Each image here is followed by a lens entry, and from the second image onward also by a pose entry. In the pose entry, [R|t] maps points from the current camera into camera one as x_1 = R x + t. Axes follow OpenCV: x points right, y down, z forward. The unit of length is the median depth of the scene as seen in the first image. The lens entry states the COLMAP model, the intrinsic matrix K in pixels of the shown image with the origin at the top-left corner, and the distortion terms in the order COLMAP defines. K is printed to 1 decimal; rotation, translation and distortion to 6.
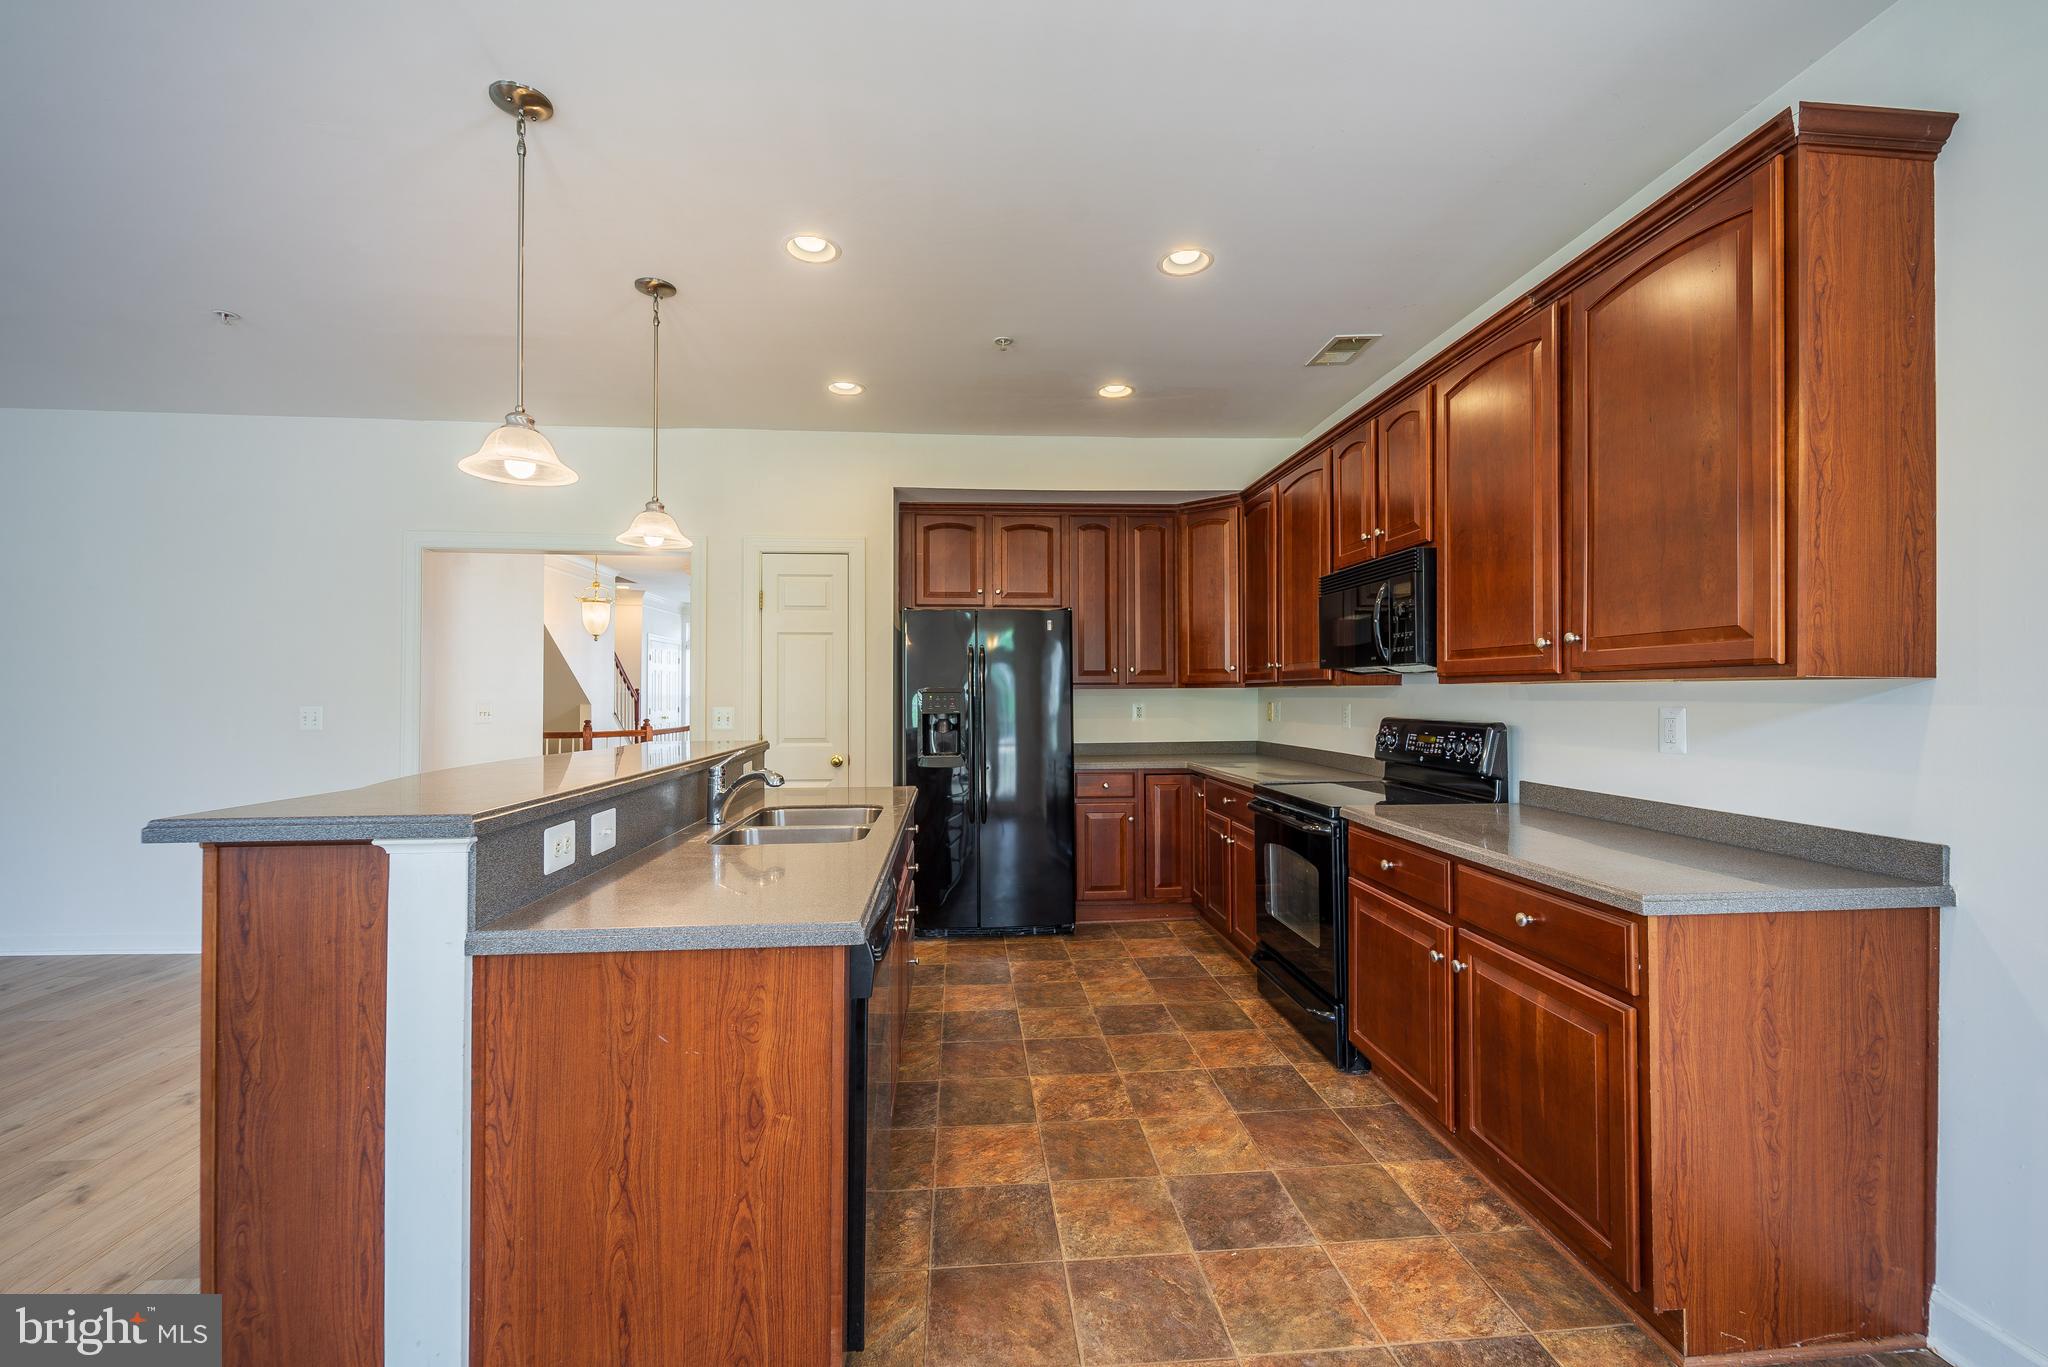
lens RADIAL K [[831.2, 0, 1026.7], [0, 831.2, 683.0], [0, 0, 1]] dist [0.001729, -0.002498]
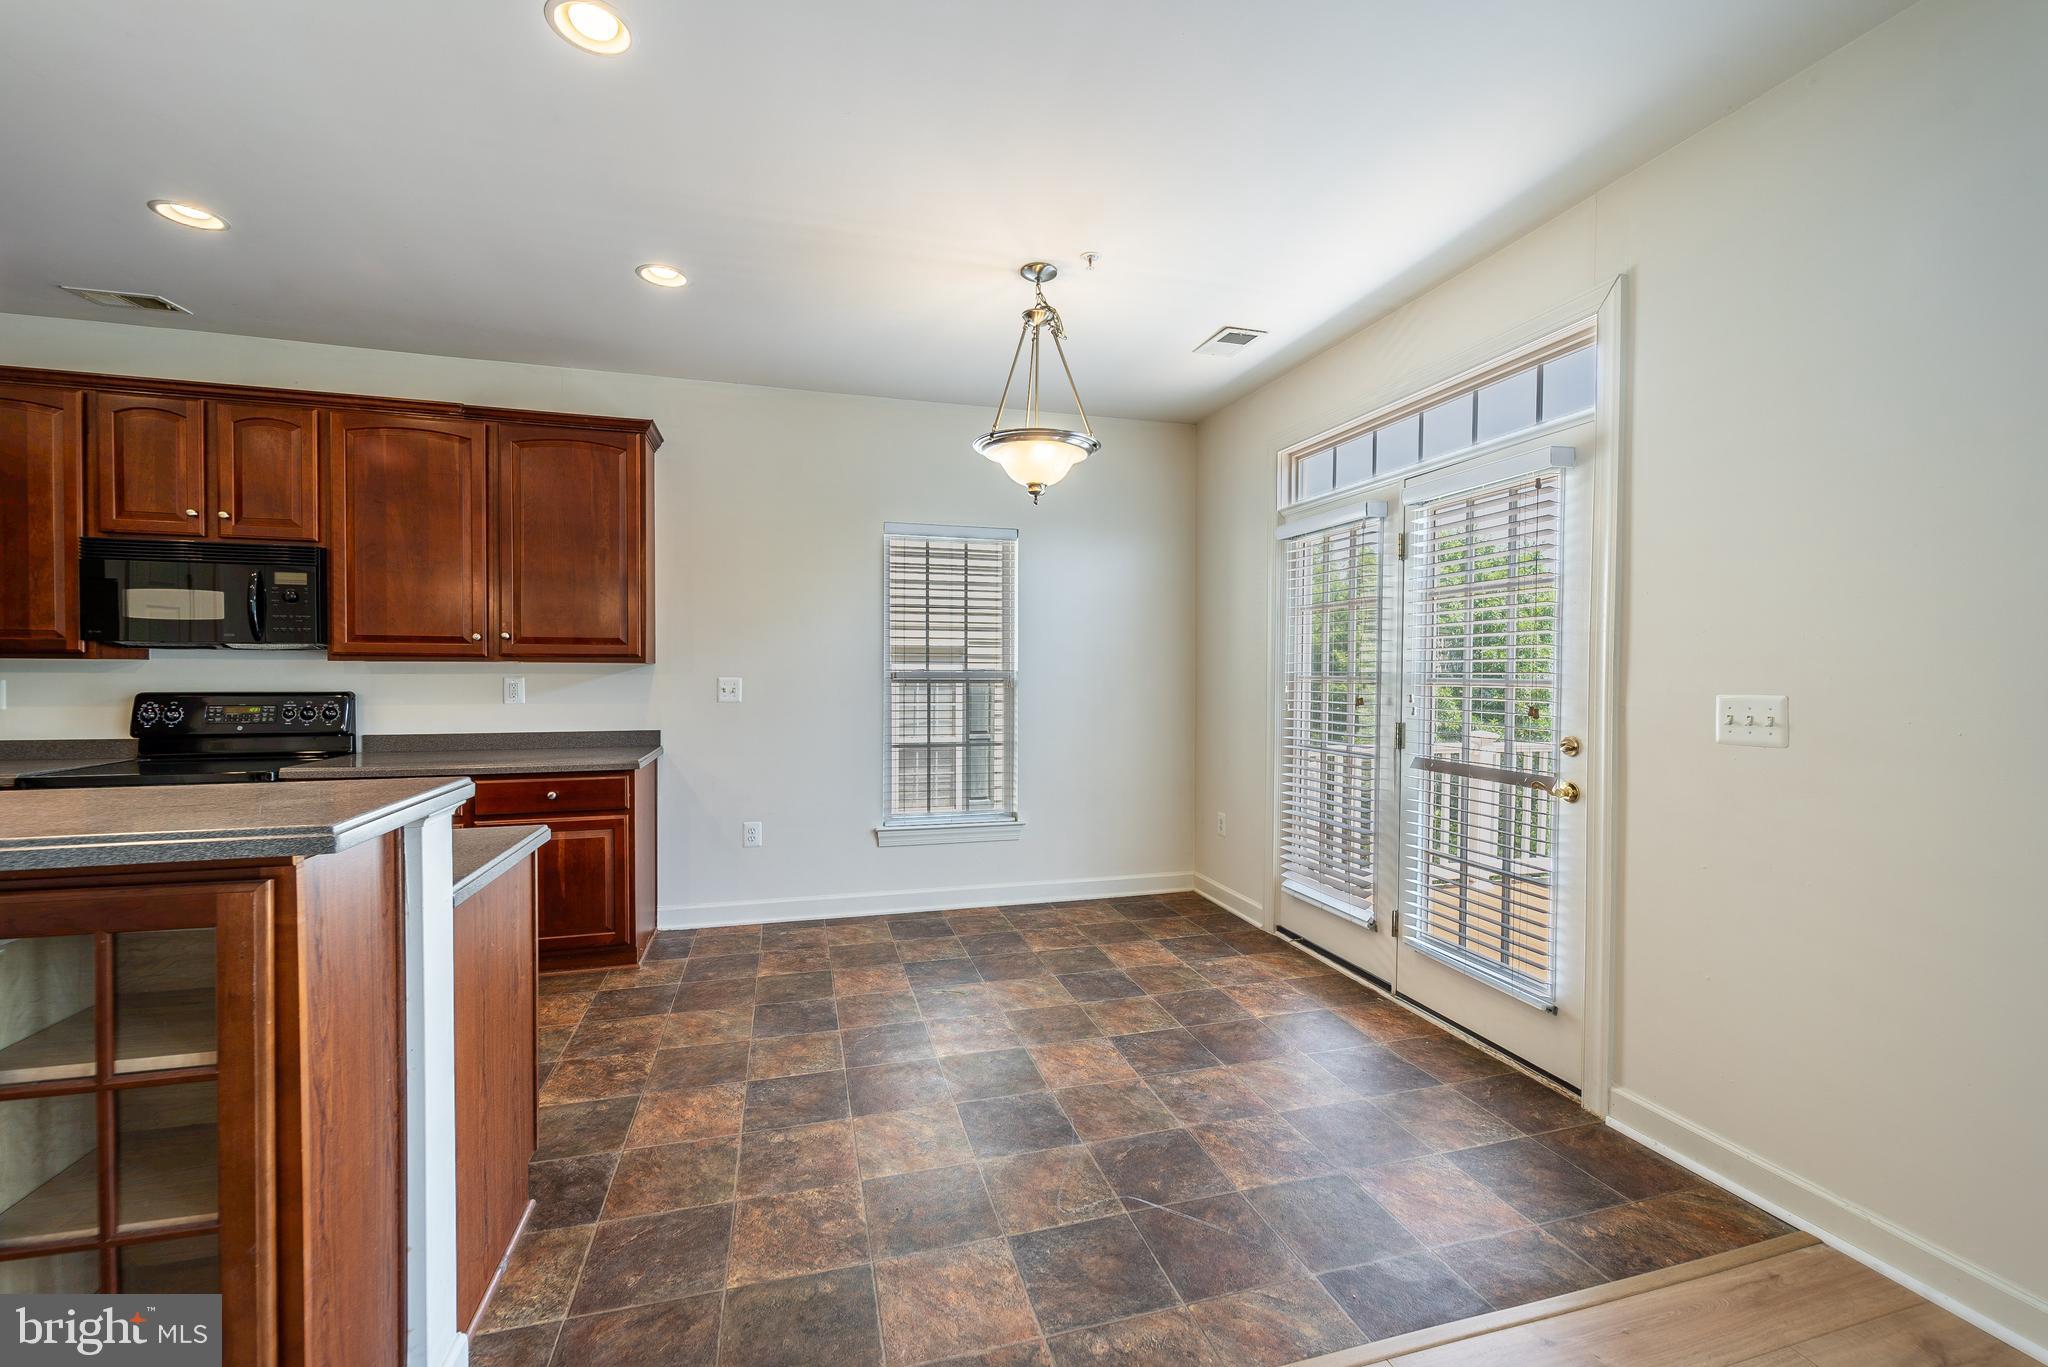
lens RADIAL K [[831.2, 0, 1029.6], [0, 831.2, 685.9], [0, 0, 1]] dist [0.001729, -0.002498]
pose [[-0.198450, -0.017459, 0.979955, -1.106839], [-0.015307, 0.999775, 0.014713, 0.005159], [-0.979991, -0.012081, -0.198673, 0.283685]]
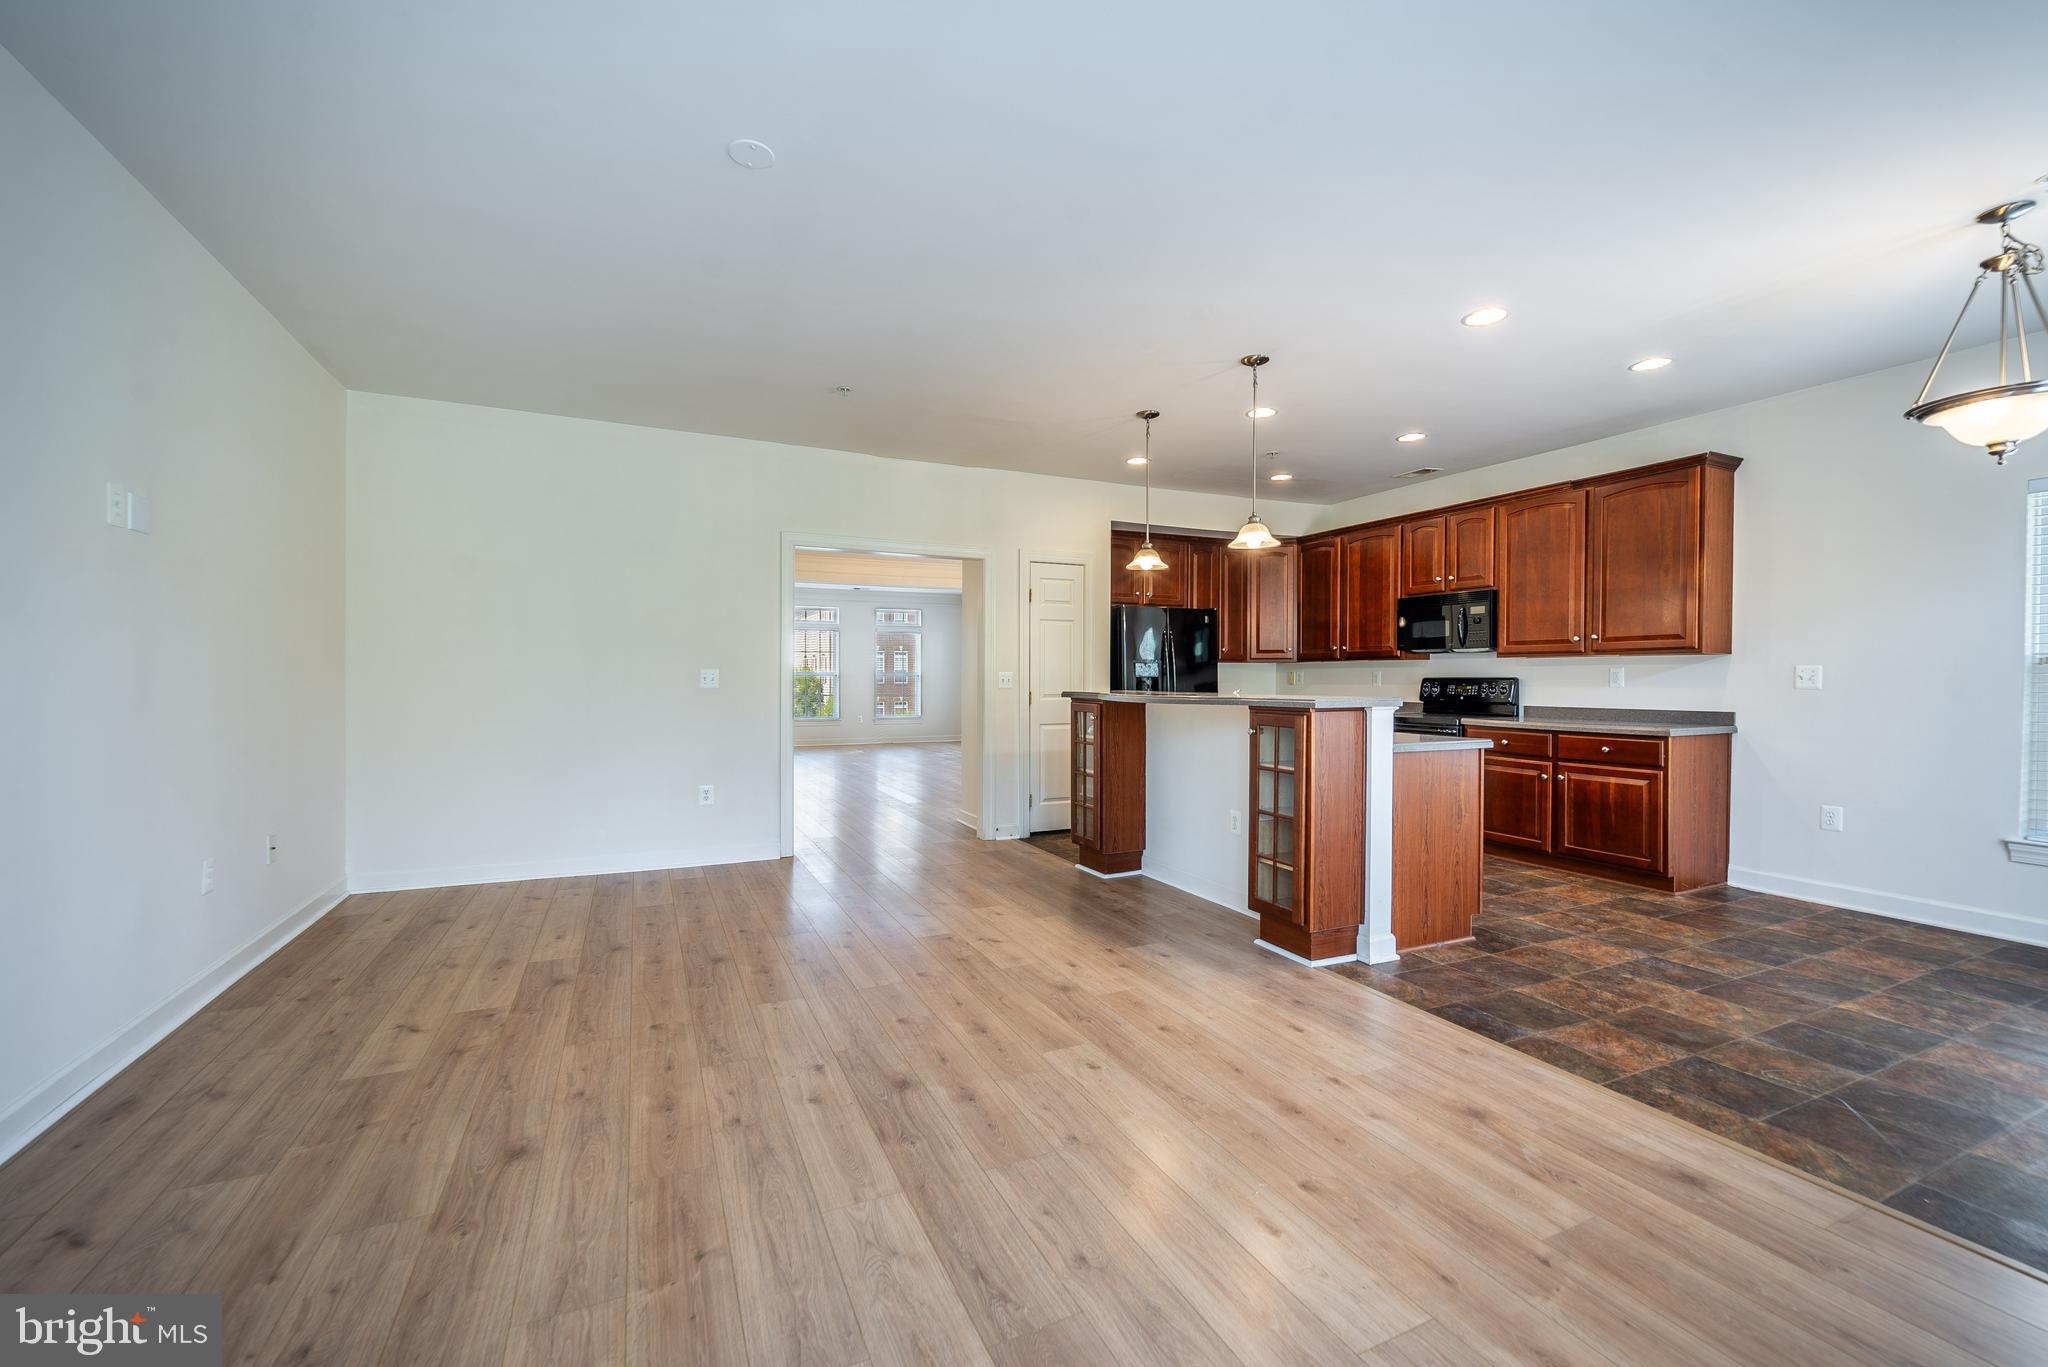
lens RADIAL K [[831.2, 0, 1027.7], [0, 831.2, 687.5], [0, 0, 1]] dist [0.001729, -0.002498]
pose [[0.937019, -0.000427, 0.349277, -1.549833], [-0.007753, 0.999727, 0.022021, 0.045703], [-0.349191, -0.023342, 0.936761, -0.596227]]
